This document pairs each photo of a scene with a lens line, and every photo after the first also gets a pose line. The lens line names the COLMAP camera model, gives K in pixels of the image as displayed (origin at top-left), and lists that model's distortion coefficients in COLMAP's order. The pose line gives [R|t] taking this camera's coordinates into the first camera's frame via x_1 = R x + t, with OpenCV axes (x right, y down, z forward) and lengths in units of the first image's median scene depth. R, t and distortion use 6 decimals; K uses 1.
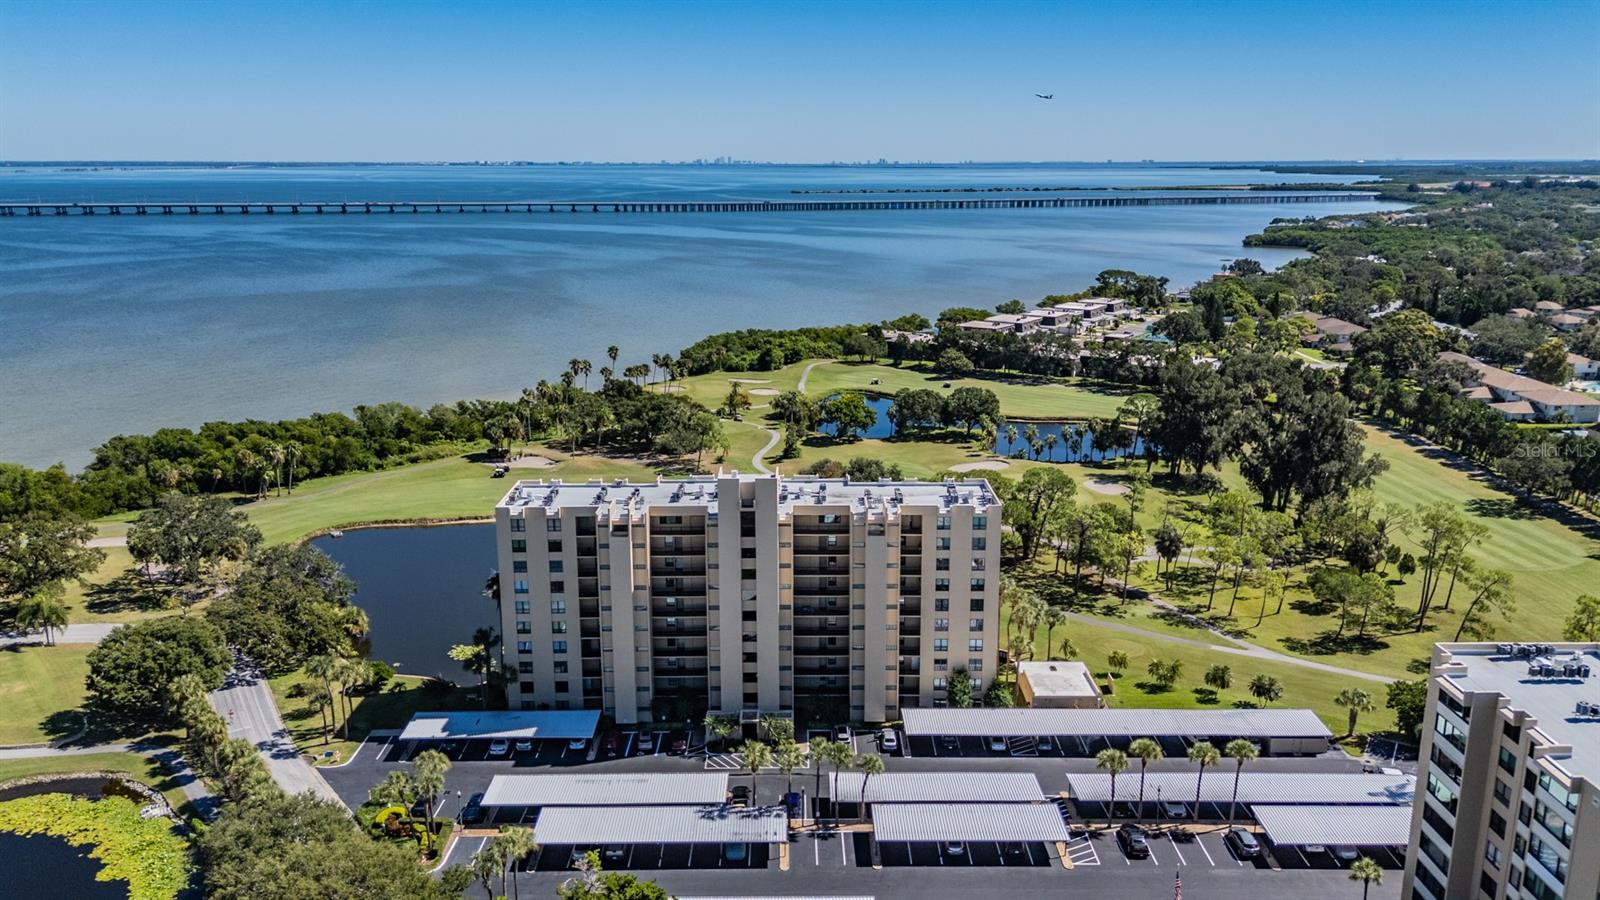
lens RADIAL K [[1166.9, 0, 799.3], [0, 1166.9, 450.1], [0, 0, 1]] dist [0.046832, -0.029811]
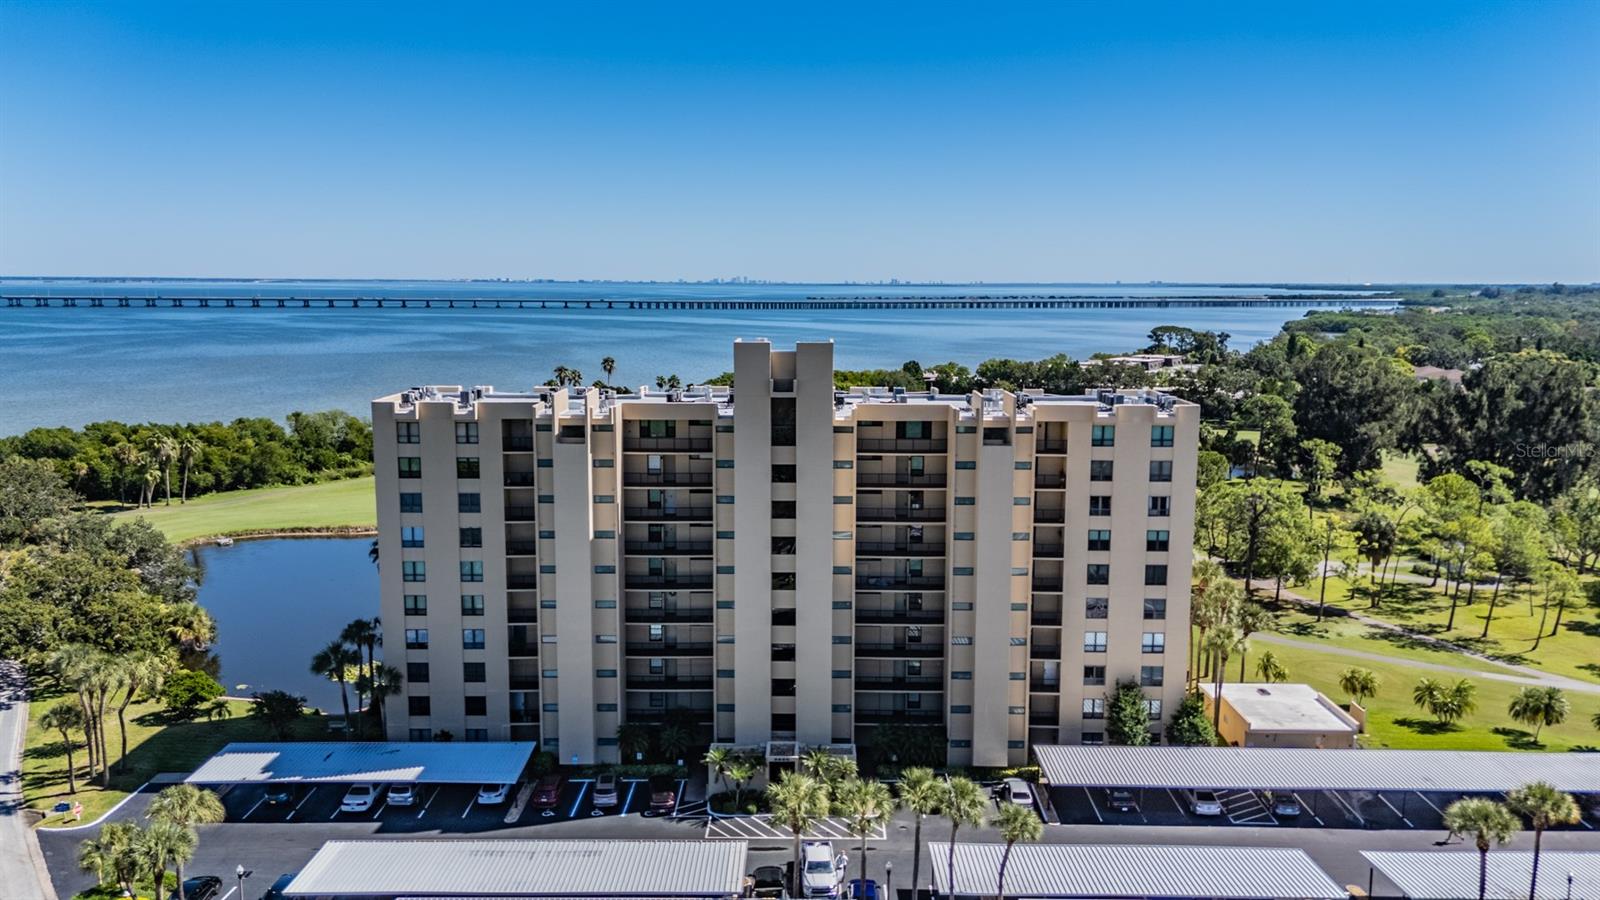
lens RADIAL K [[1166.9, 0, 798.5], [0, 1166.9, 460.7], [0, 0, 1]] dist [0.046832, -0.029811]
pose [[0.999904, 0.006996, -0.011936, -0.027355], [-0.008019, 0.996097, -0.087903, 0.127573], [0.011274, 0.087990, 0.996058, 0.380250]]
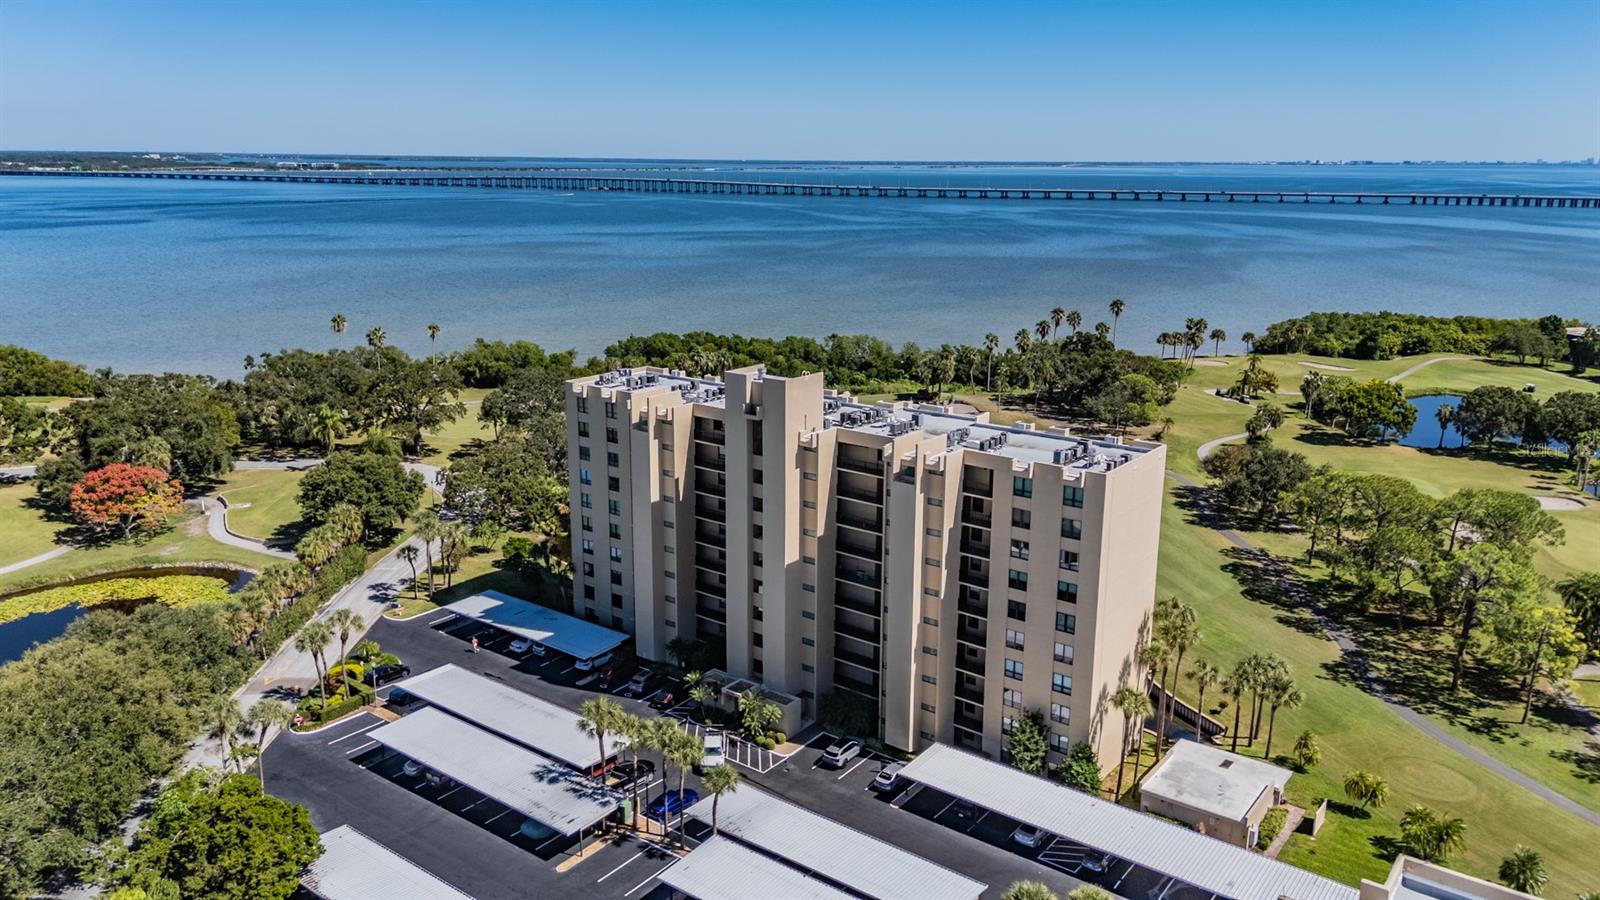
lens RADIAL K [[1166.9, 0, 804.1], [0, 1166.9, 448.0], [0, 0, 1]] dist [0.046832, -0.029811]
pose [[0.793446, 0.151738, -0.589423, 0.404334], [-0.152384, 0.987107, 0.048985, 0.026345], [0.589256, 0.050952, 0.806338, 0.379853]]
